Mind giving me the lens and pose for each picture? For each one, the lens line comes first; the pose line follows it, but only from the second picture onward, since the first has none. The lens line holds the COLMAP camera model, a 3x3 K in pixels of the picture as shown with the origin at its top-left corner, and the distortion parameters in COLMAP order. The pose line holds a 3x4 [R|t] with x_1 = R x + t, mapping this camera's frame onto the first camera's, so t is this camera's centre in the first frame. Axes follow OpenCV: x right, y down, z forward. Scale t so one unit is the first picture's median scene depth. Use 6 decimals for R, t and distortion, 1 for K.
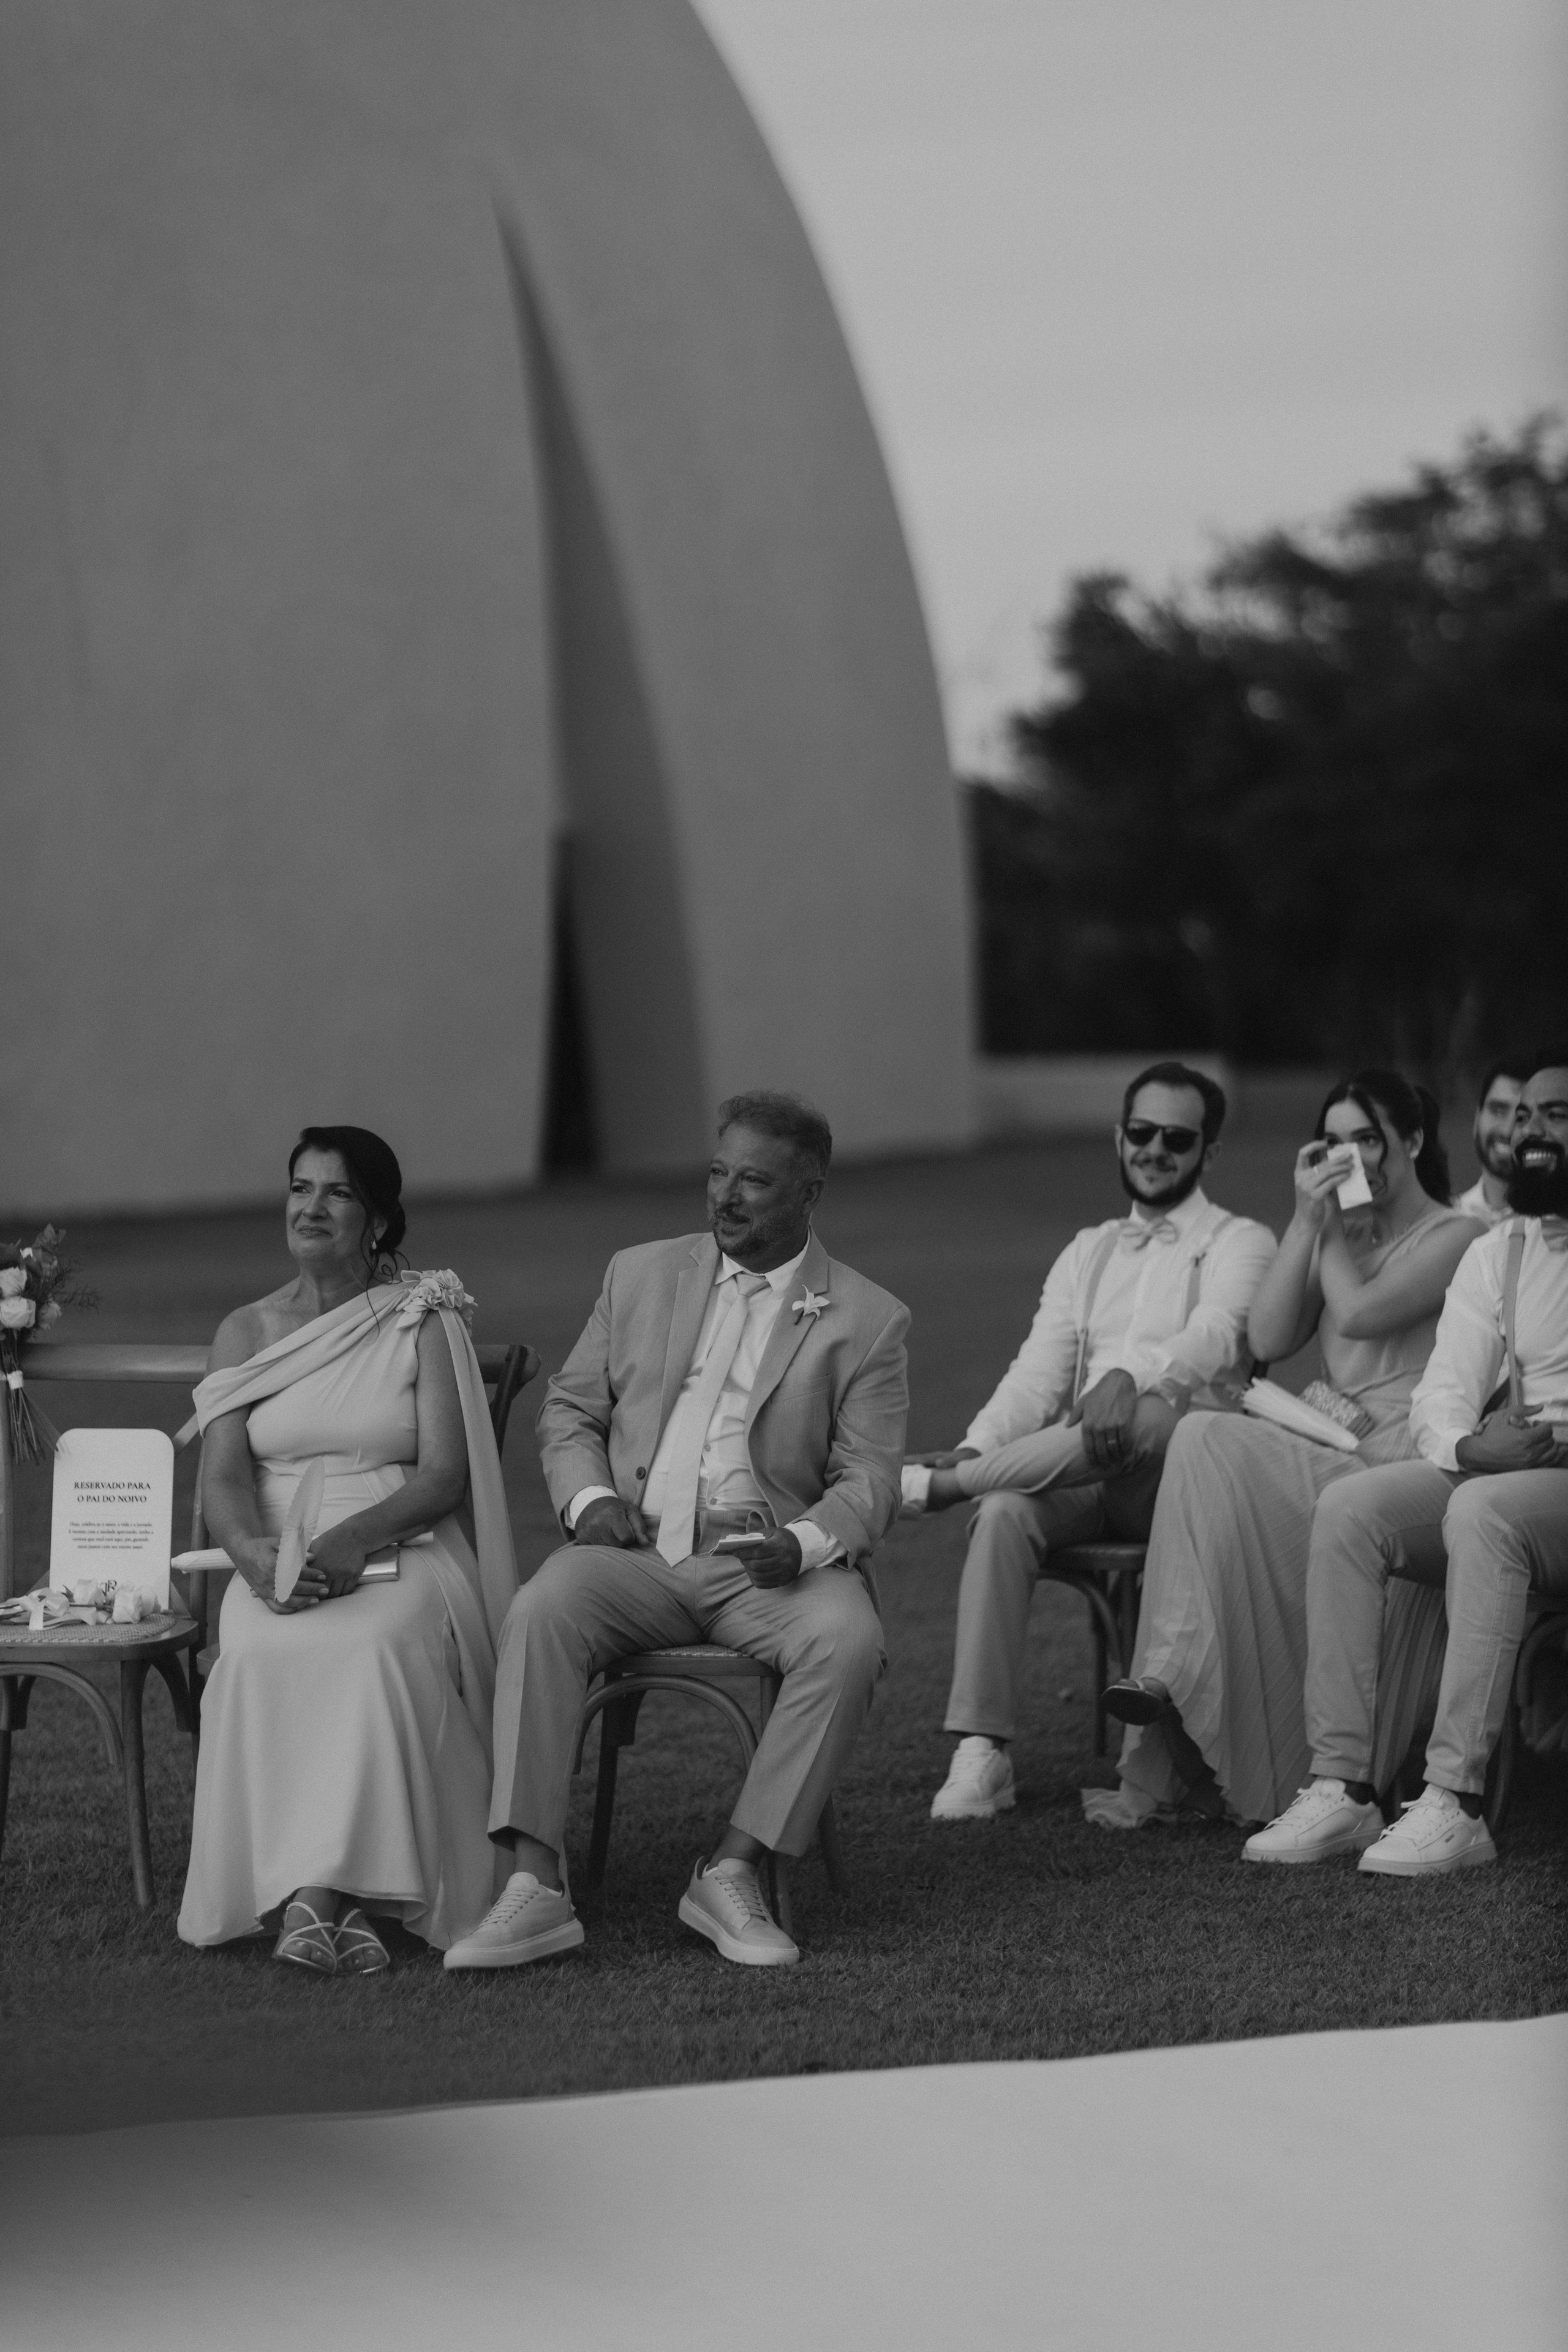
lens RADIAL K [[5627.2, 0, 784.0], [0, 5627.2, 1176.0], [0, 0, 1]] dist [0.038215, -0.051284]
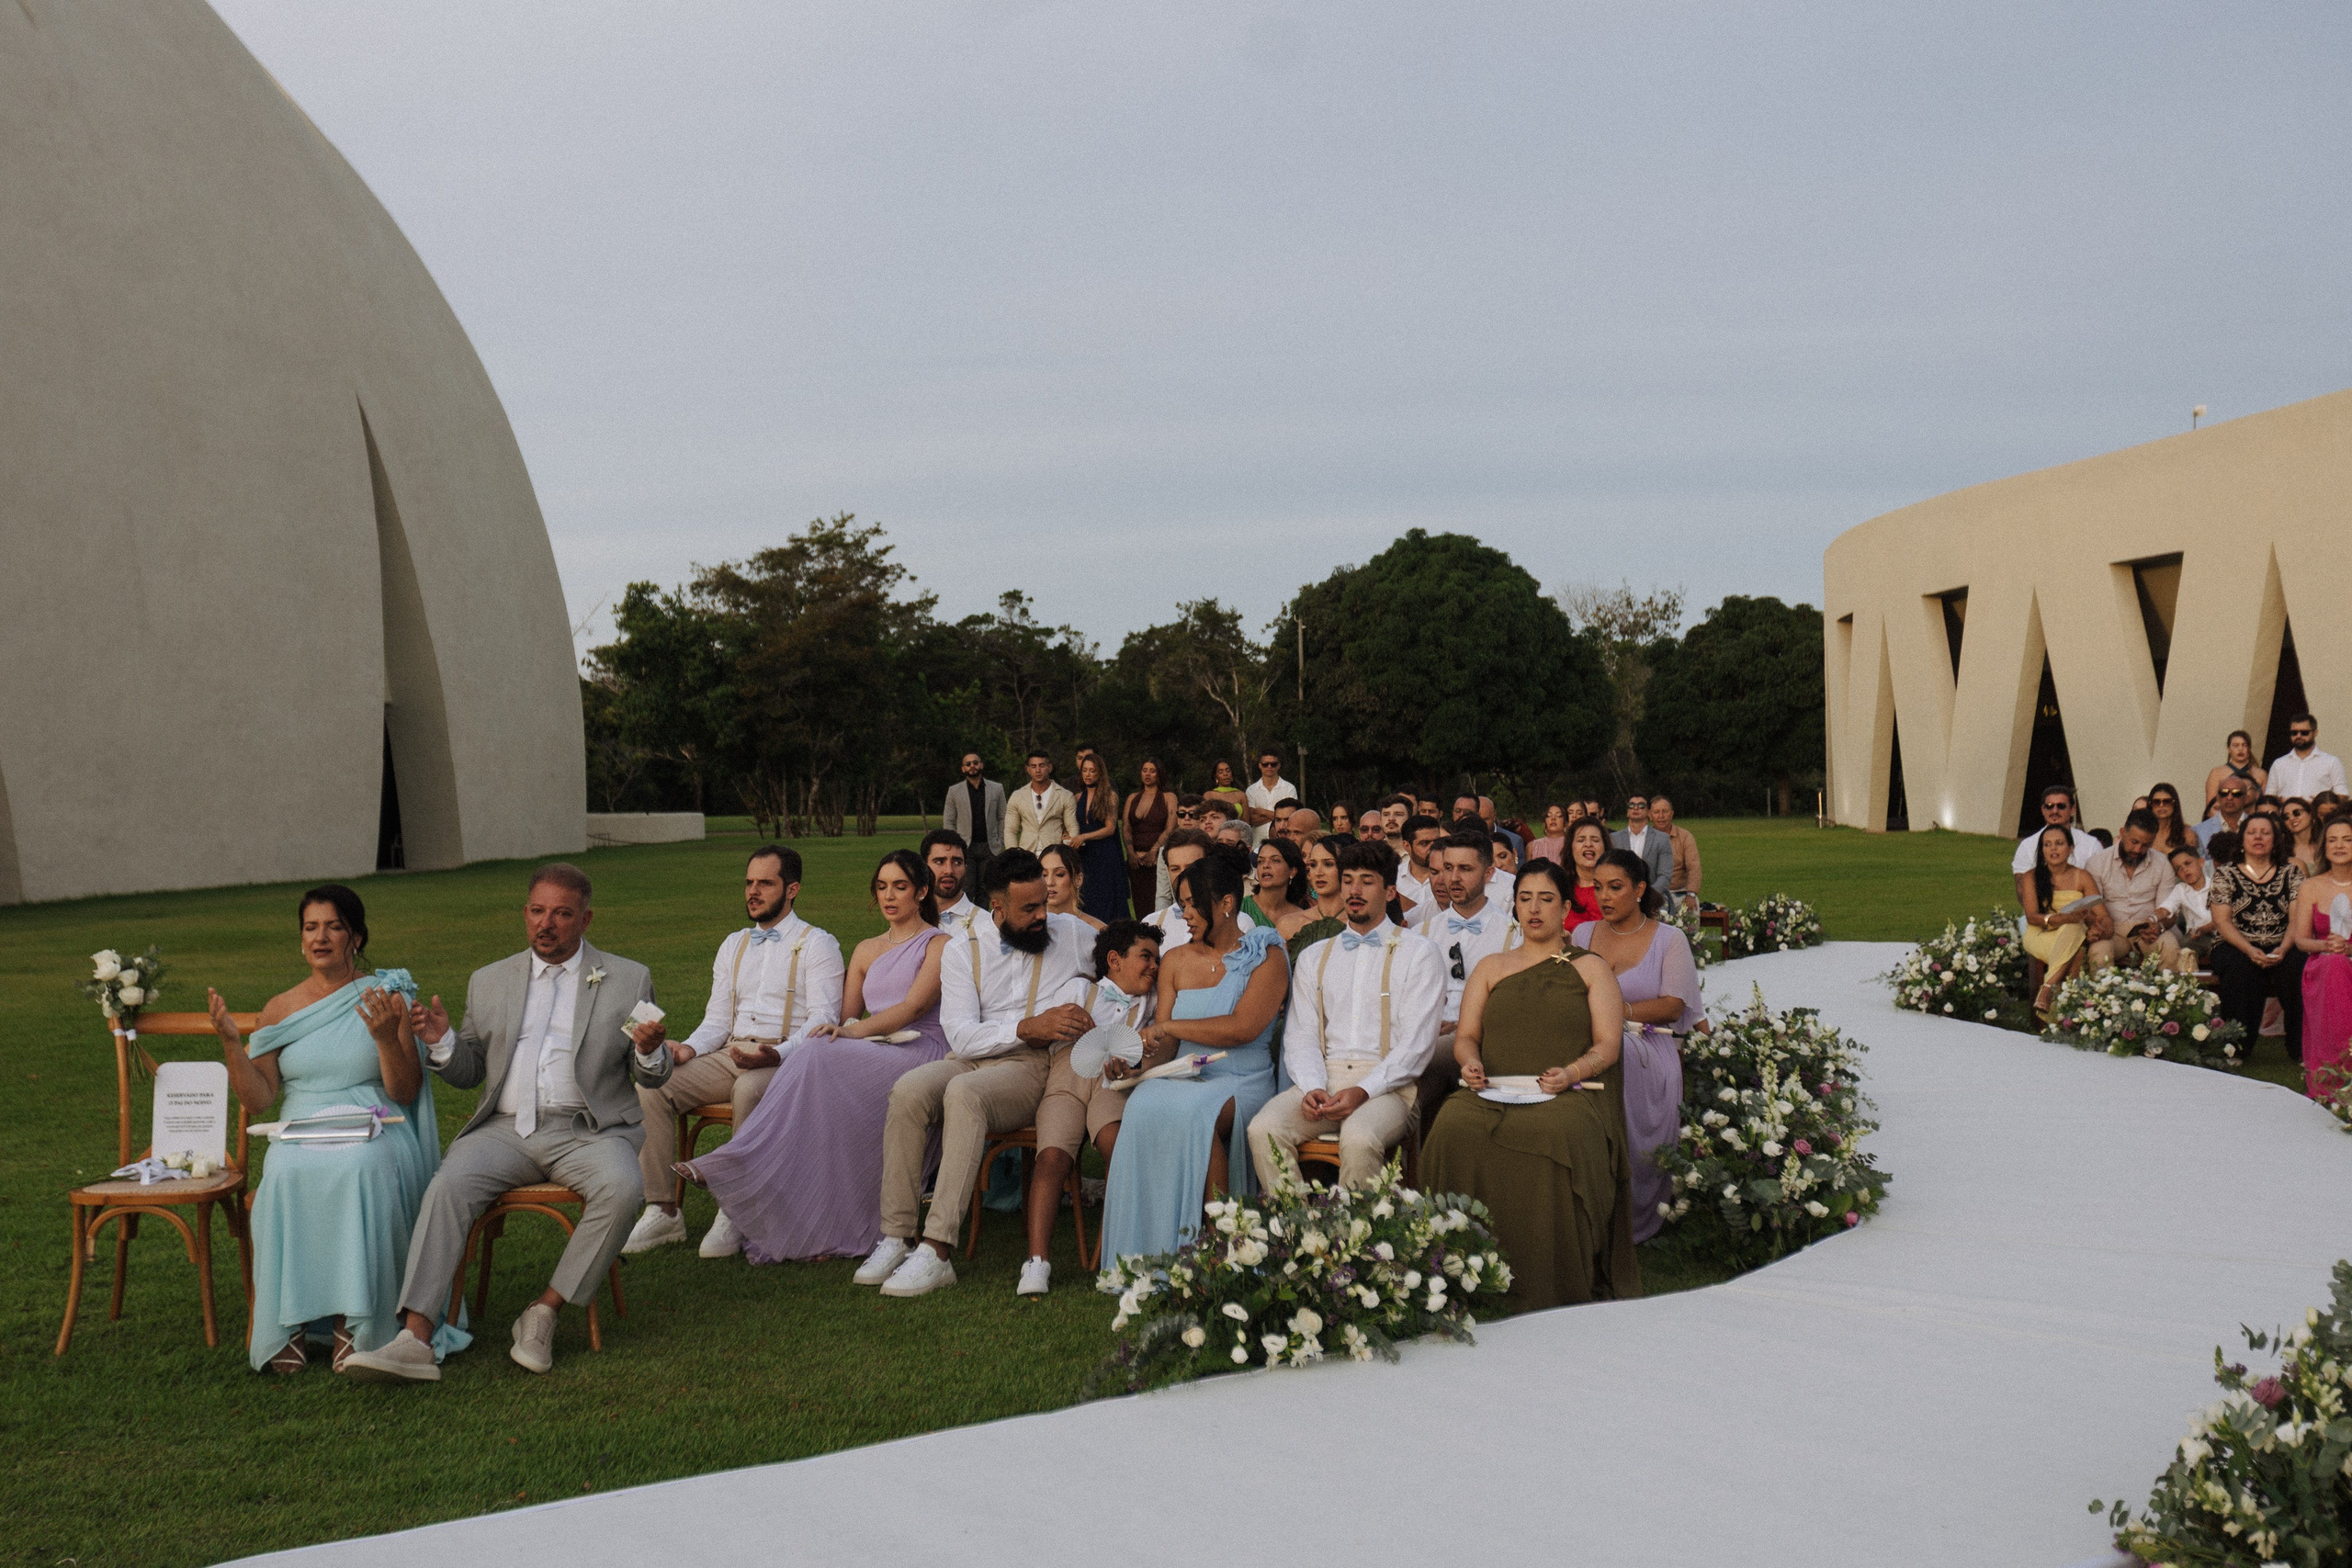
lens RADIAL K [[2519.3, 0, 1059.2], [0, 2519.3, 791.7], [0, 0, 1]] dist [0.007193, 0.022850]
pose [[0.973884, -0.000236, 0.227047, -0.035084], [0.006051, 0.999671, -0.024913, -0.017192], [-0.226966, 0.025636, 0.973565, 0.180798]]
